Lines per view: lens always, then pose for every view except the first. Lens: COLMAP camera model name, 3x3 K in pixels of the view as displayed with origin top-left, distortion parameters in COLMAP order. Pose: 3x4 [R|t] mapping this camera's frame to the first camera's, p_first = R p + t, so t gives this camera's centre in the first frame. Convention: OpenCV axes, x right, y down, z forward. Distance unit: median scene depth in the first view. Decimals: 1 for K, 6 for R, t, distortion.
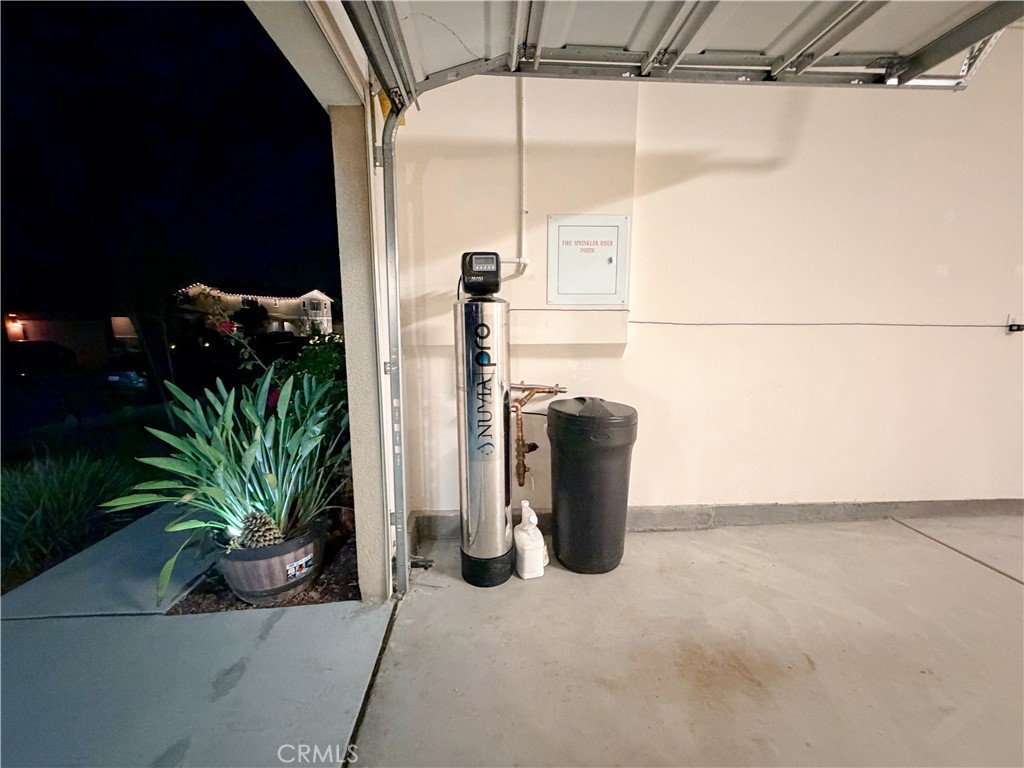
lens RADIAL K [[408.1, 0, 508.9], [0, 408.1, 385.6], [0, 0, 1]] dist [-0.000900, 0.000348]
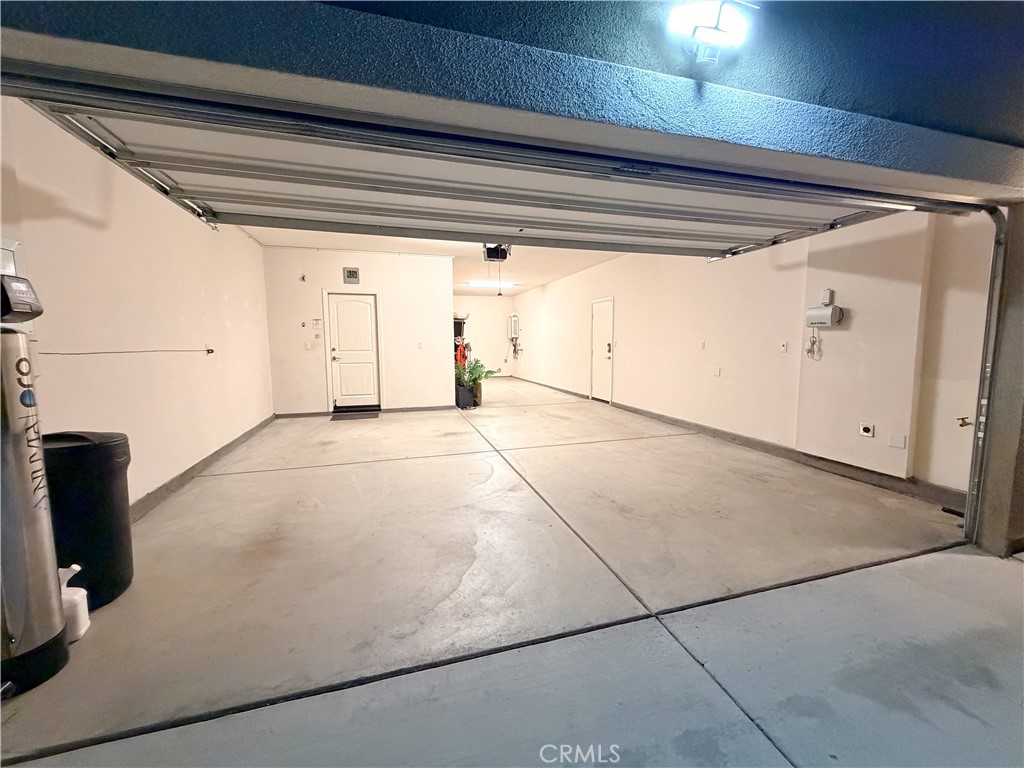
lens RADIAL K [[408.1, 0, 509.7], [0, 408.1, 383.2], [0, 0, 1]] dist [-0.000900, 0.000348]
pose [[-0.249727, -0.093932, 0.963750, -1.143018], [0.156851, 0.978216, 0.135986, -0.055533], [-0.955528, 0.185124, -0.229553, 0.228826]]
